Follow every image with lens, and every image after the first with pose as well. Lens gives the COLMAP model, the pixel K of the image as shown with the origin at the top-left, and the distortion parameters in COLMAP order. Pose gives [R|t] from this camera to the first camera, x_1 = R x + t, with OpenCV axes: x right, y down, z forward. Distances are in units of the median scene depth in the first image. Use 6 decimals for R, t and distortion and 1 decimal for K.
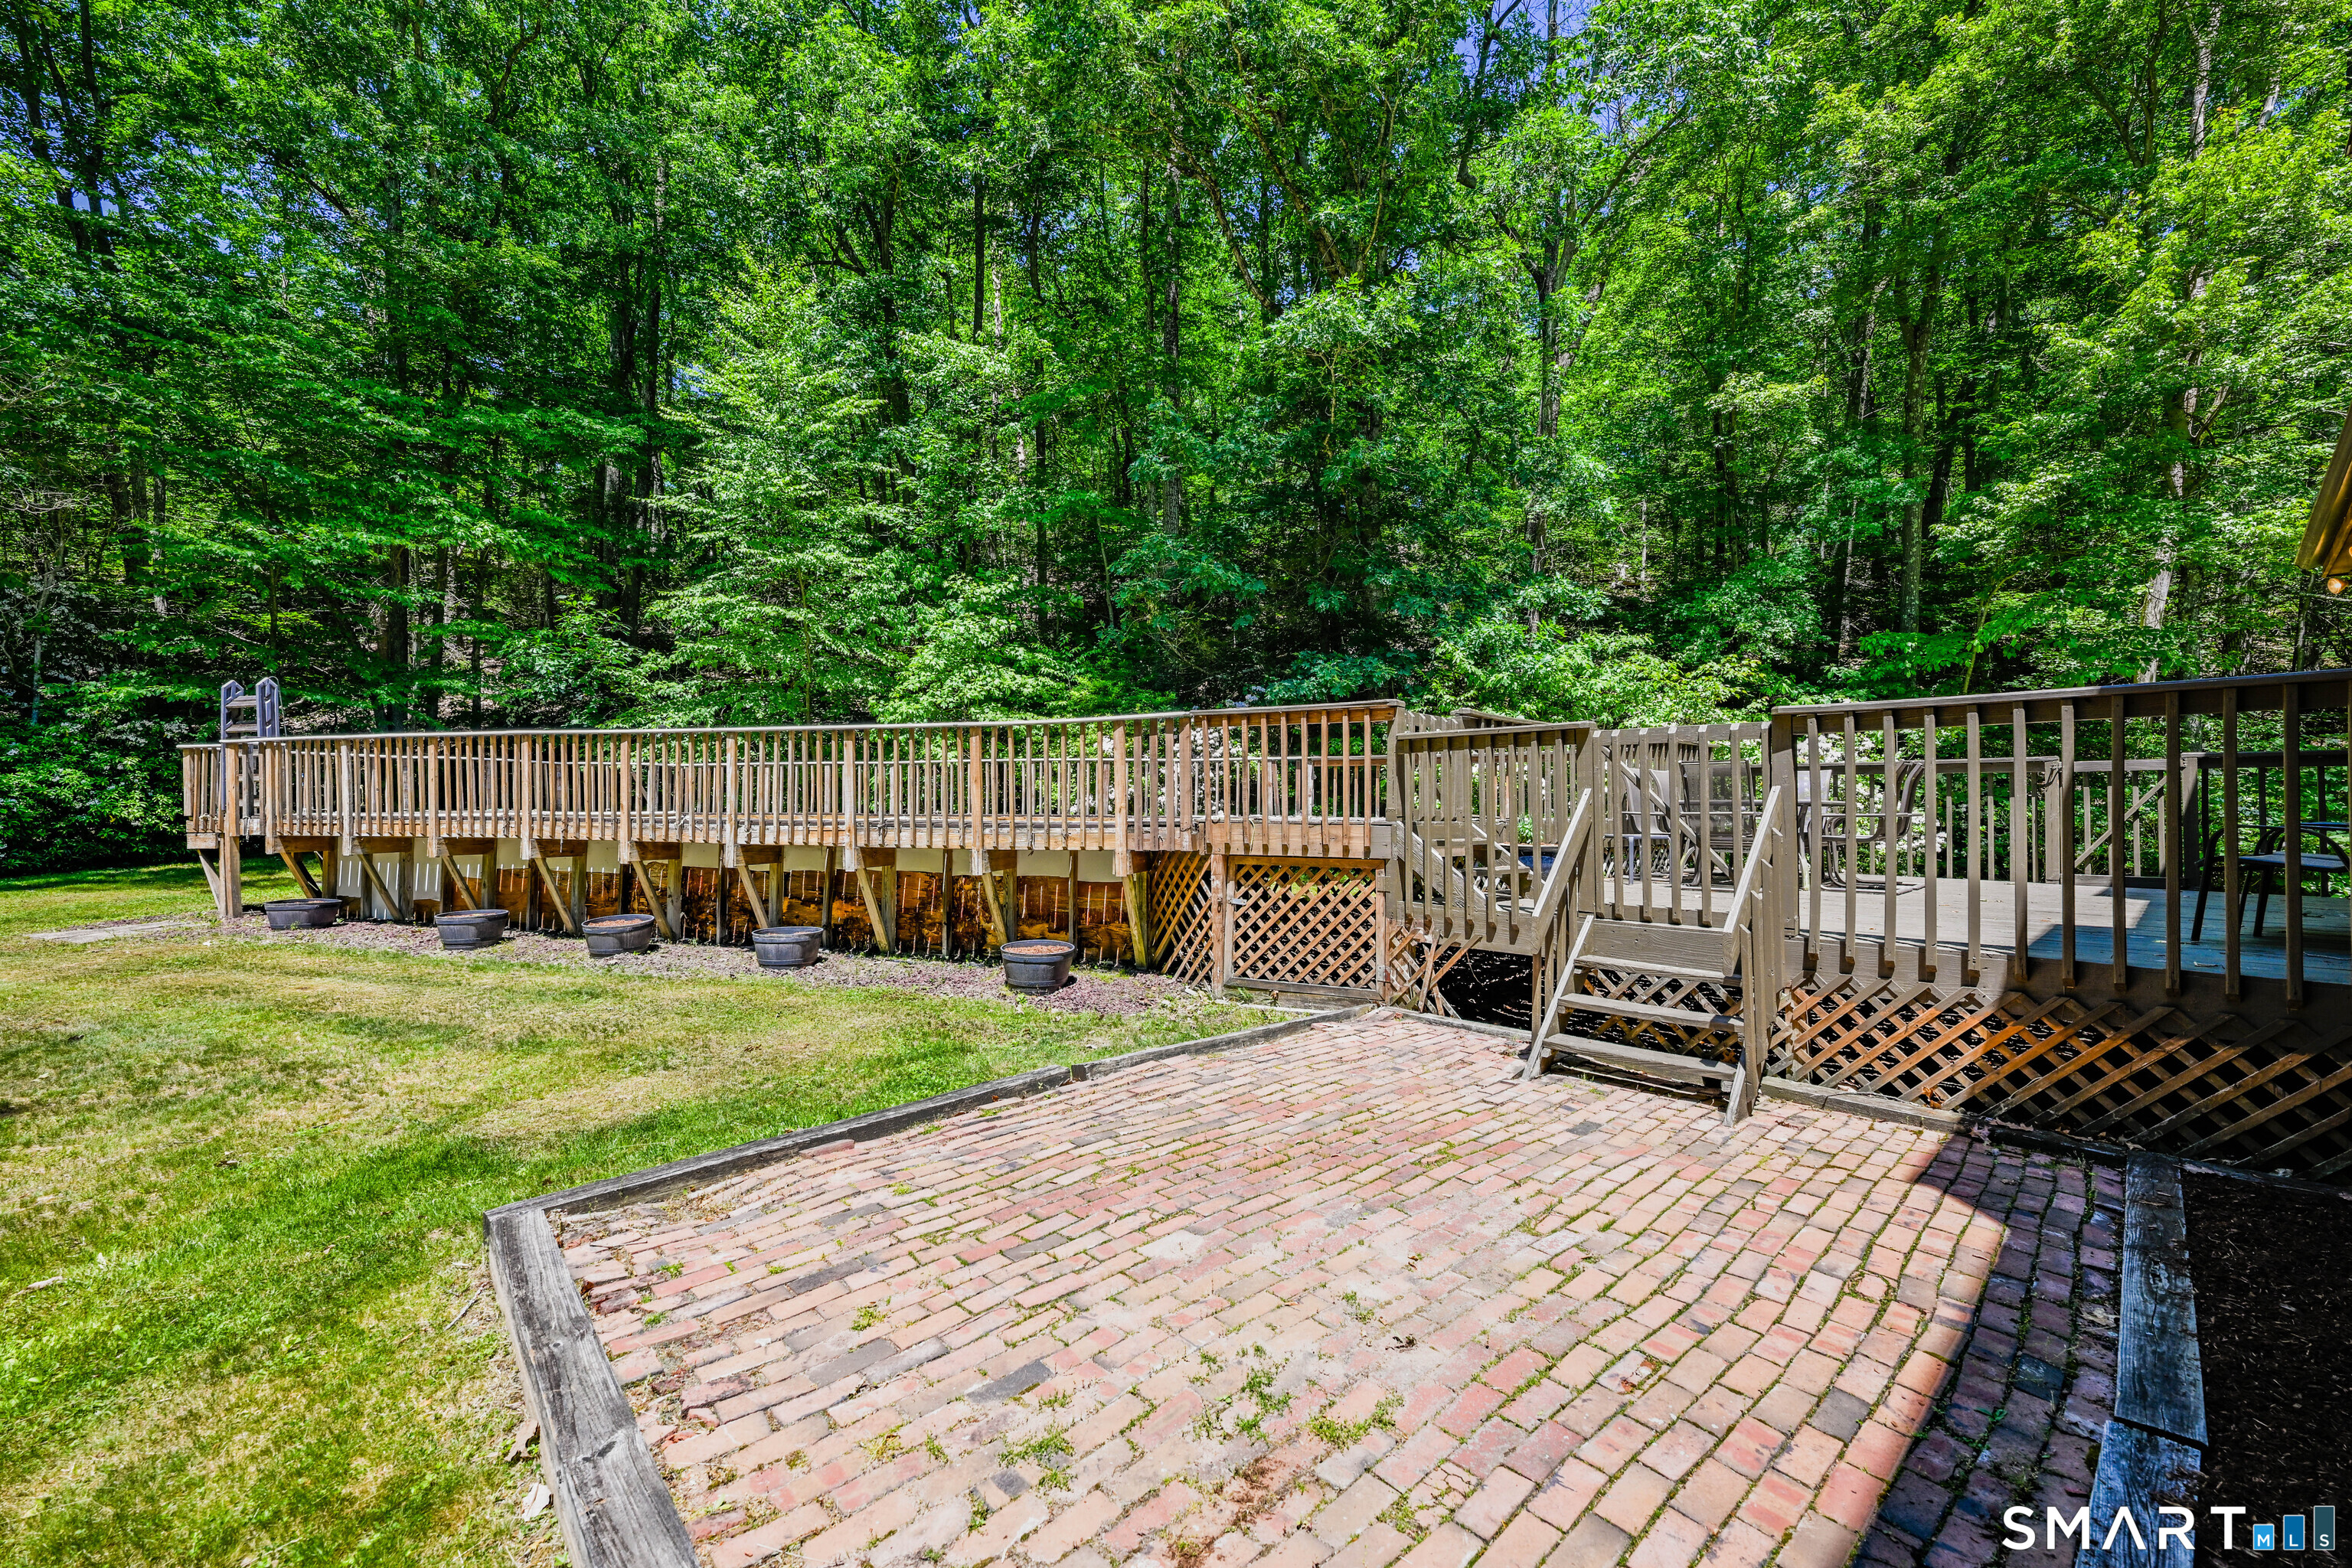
lens RADIAL K [[929.4, 0, 1183.3], [0, 929.4, 791.4], [0, 0, 1]] dist [-0.002493, -0.000121]
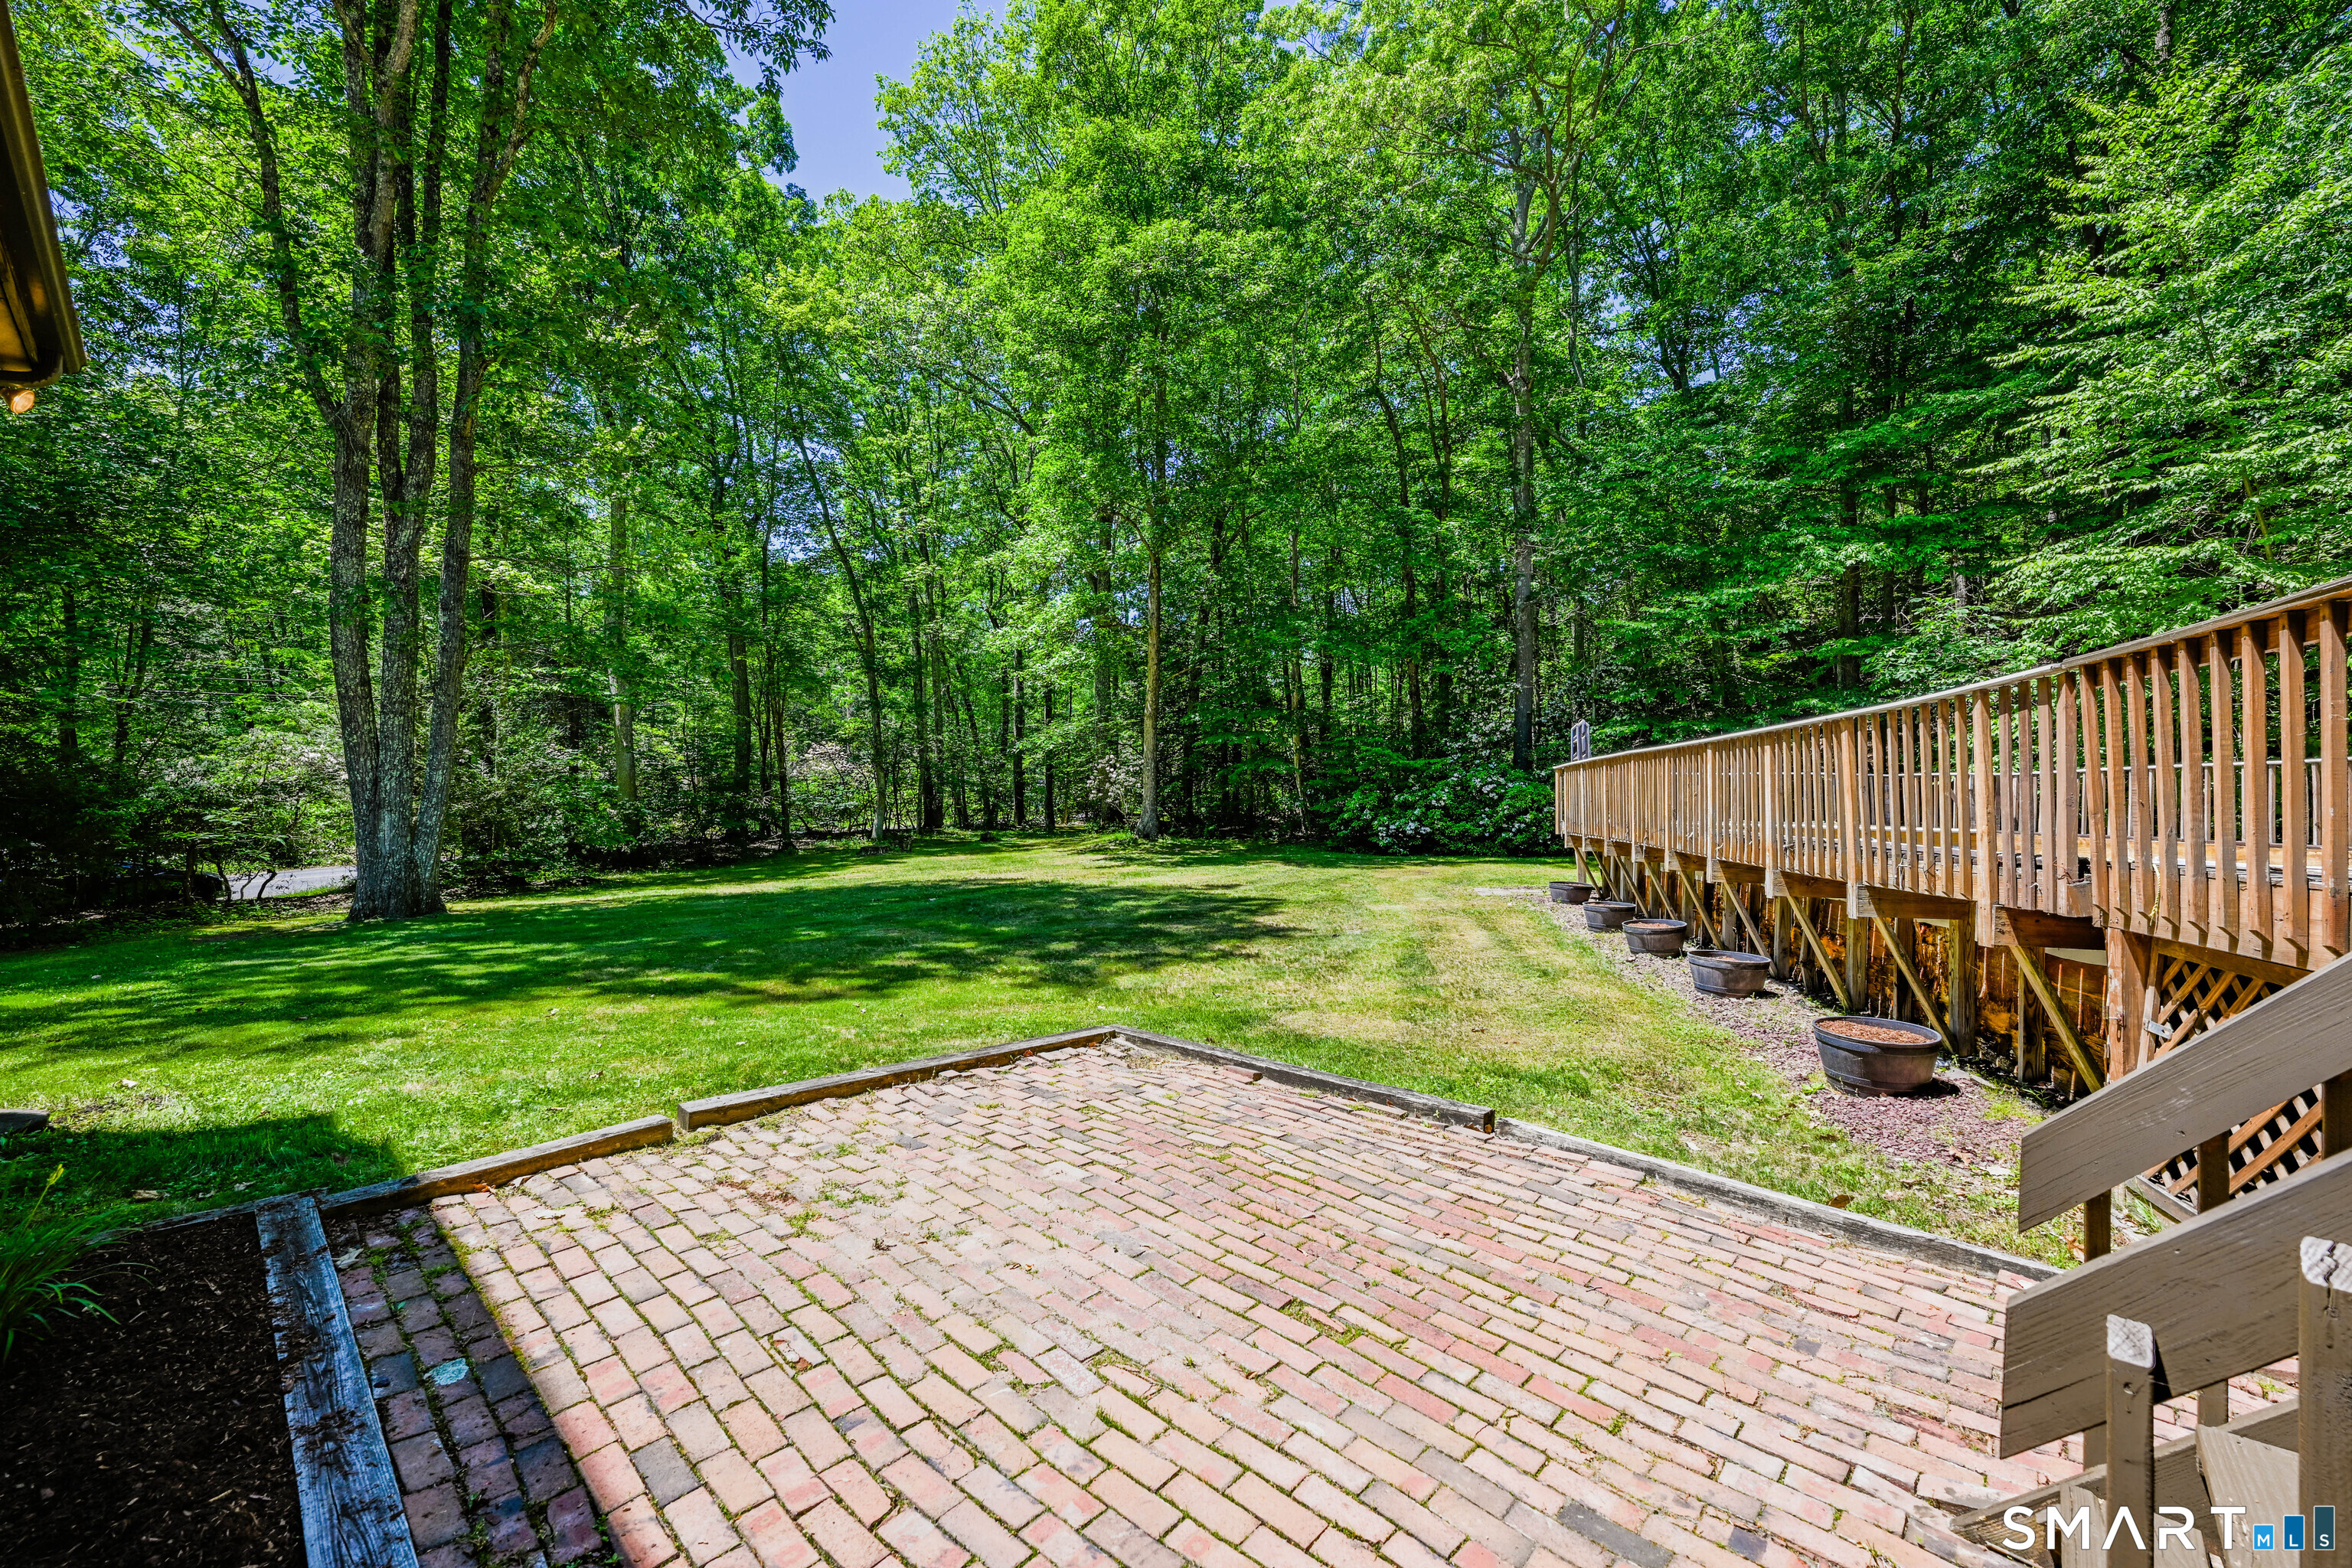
lens RADIAL K [[929.4, 0, 1175.1], [0, 929.4, 795.6], [0, 0, 1]] dist [-0.002493, -0.000121]
pose [[0.084028, -0.004206, -0.996454, 0.899603], [-0.005617, 0.999973, -0.004695, -0.001755], [0.996448, 0.005992, 0.084002, 0.763779]]
